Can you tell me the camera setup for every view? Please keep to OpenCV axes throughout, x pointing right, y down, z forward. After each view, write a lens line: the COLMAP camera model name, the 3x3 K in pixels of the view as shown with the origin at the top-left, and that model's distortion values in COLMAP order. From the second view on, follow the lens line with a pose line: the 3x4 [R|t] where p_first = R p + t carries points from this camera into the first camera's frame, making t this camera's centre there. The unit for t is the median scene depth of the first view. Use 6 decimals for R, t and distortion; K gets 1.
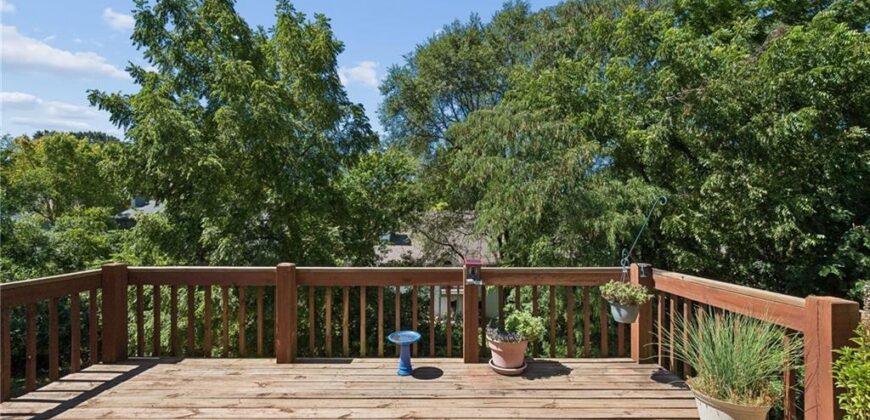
lens RADIAL K [[343.9, 0, 451.6], [0, 343.9, 226.5], [0, 0, 1]] dist [0.000887, -0.000054]
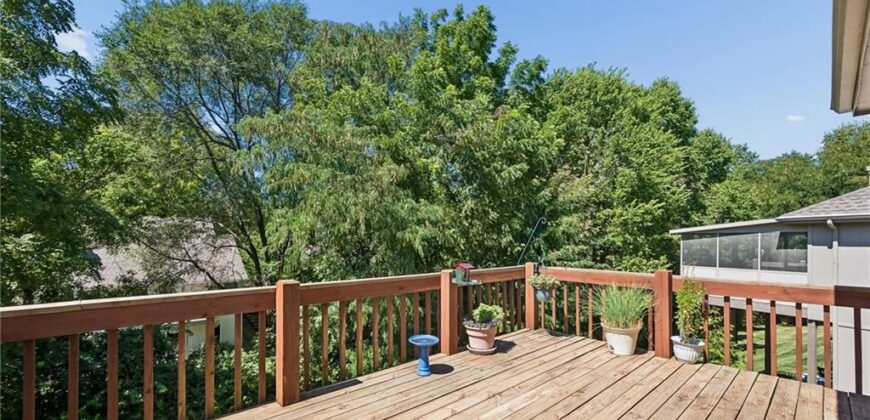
lens RADIAL K [[343.9, 0, 442.8], [0, 343.9, 235.5], [0, 0, 1]] dist [0.000887, -0.000054]
pose [[0.747098, 0.010006, 0.664639, -0.214920], [-0.004561, 0.999940, -0.009927, 0.002144], [-0.664699, 0.004385, 0.747099, 0.044495]]
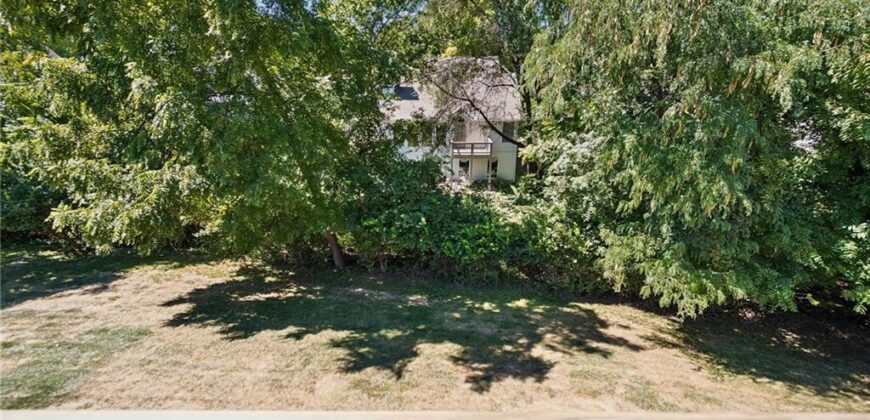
lens RADIAL K [[343.9, 0, 436.3], [0, 343.9, 205.7], [0, 0, 1]] dist [0.000887, -0.000054]
pose [[0.998559, 0.012169, -0.052258, -0.076011], [0.006872, 0.936912, 0.349497, 0.005850], [0.053215, -0.349353, 0.935479, 0.285377]]
